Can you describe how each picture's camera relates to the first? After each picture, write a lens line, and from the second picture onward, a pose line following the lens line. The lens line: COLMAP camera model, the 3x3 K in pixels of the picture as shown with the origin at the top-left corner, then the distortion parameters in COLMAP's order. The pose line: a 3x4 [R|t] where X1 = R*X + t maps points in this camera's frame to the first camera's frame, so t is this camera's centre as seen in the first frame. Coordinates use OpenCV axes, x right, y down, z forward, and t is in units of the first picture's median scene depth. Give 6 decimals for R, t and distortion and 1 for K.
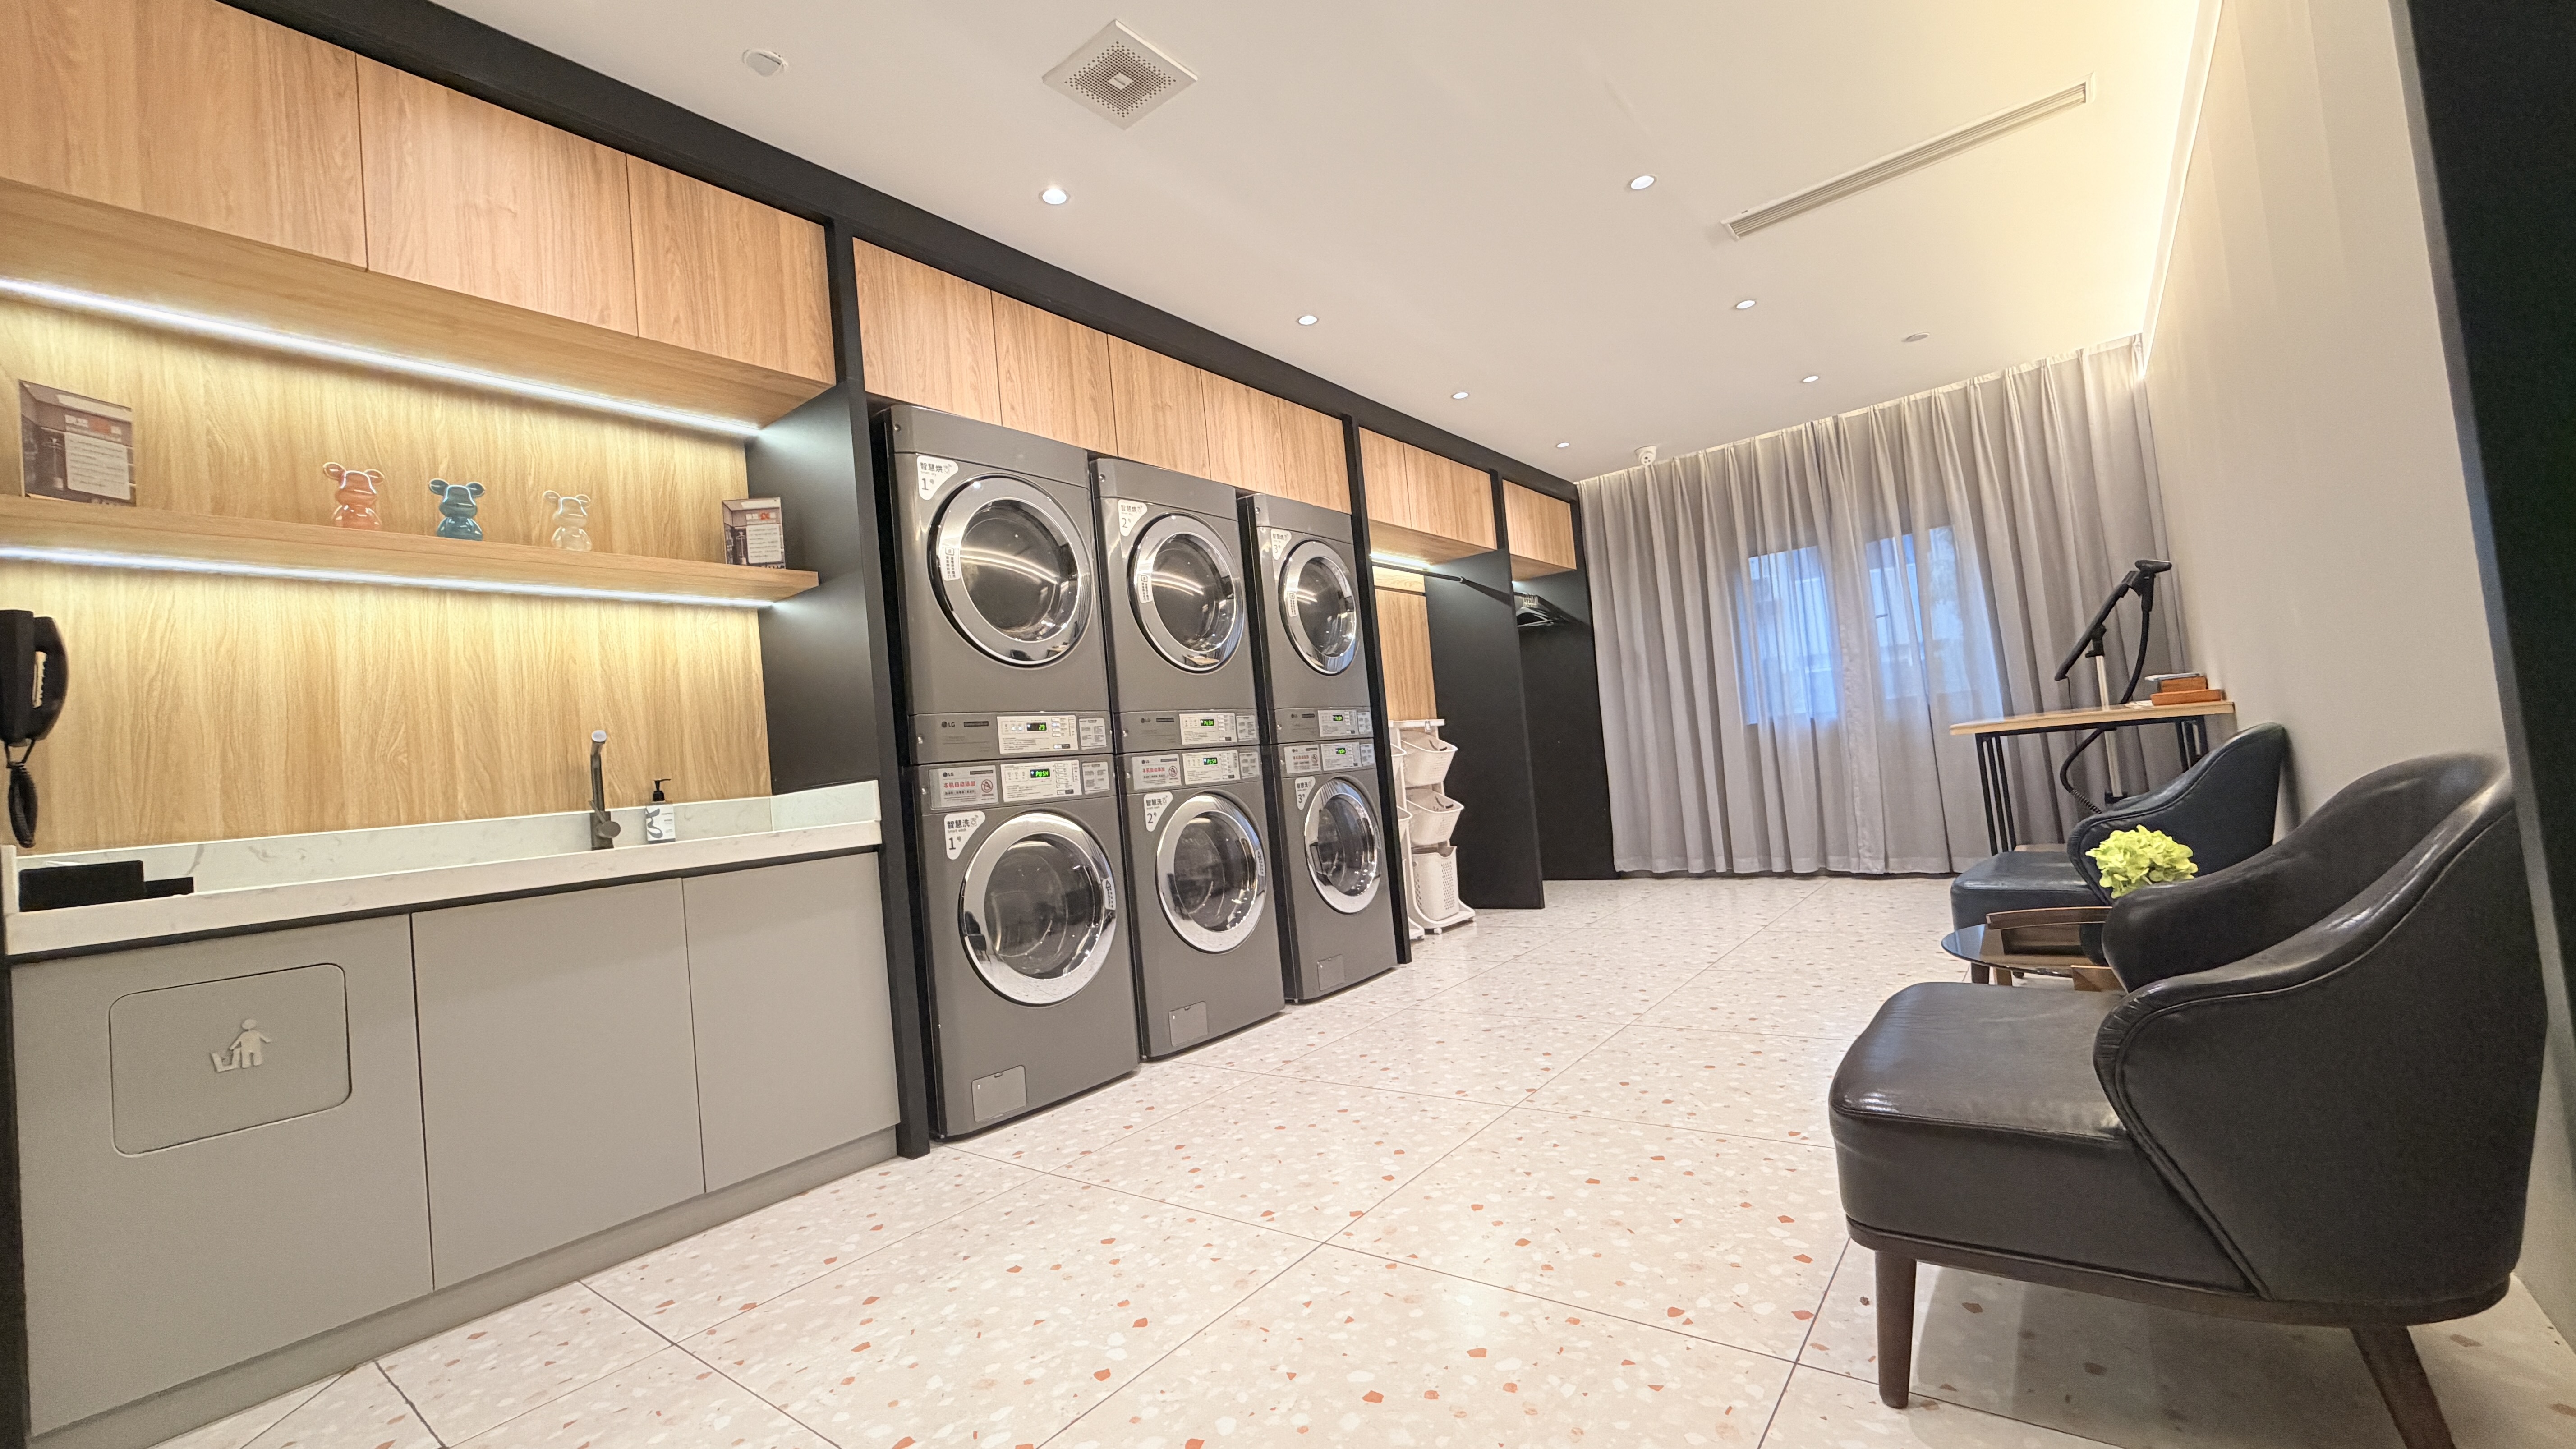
lens RADIAL K [[1021.9, 0, 1288.0], [0, 1021.9, 724.5], [0, 0, 1]] dist [-0.001408, 0.000263]
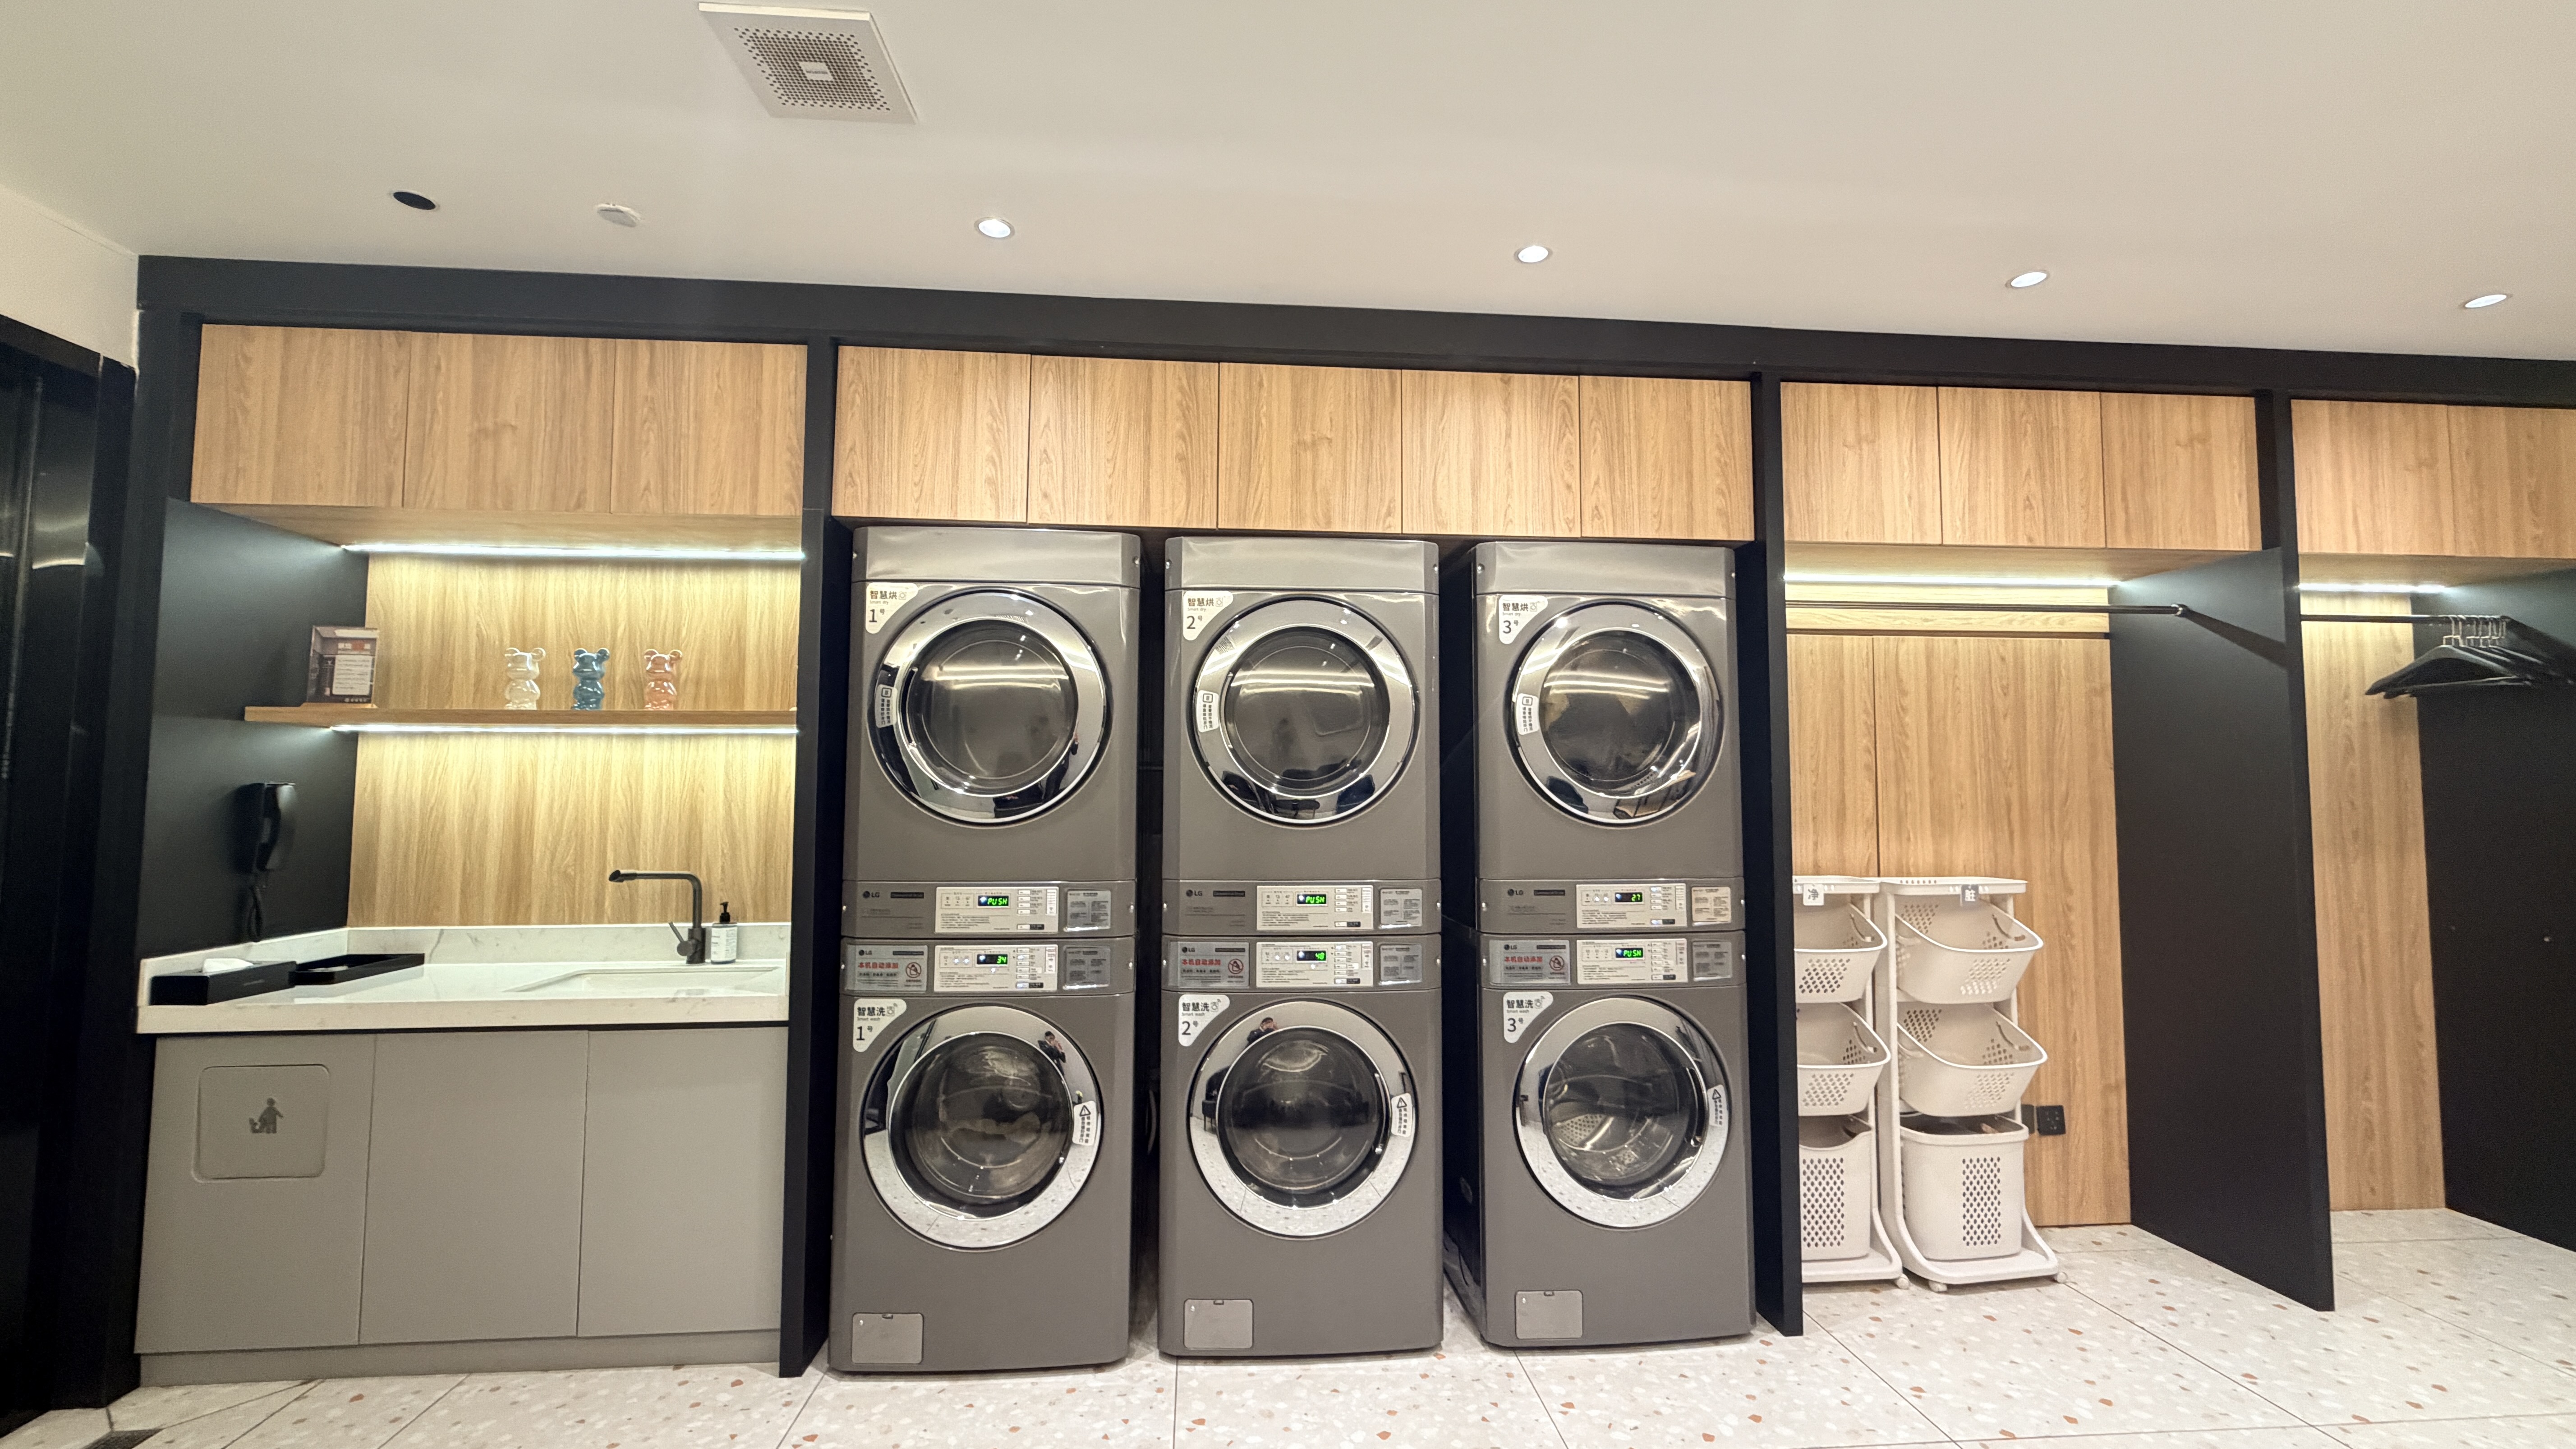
lens RADIAL K [[1021.9, 0, 1288.0], [0, 1021.9, 724.5], [0, 0, 1]] dist [-0.001408, 0.000263]
pose [[0.674878, 0.056569, -0.735758, 0.555793], [-0.035498, 0.998392, 0.044201, -0.202255], [0.737075, -0.003712, 0.675801, 0.700025]]
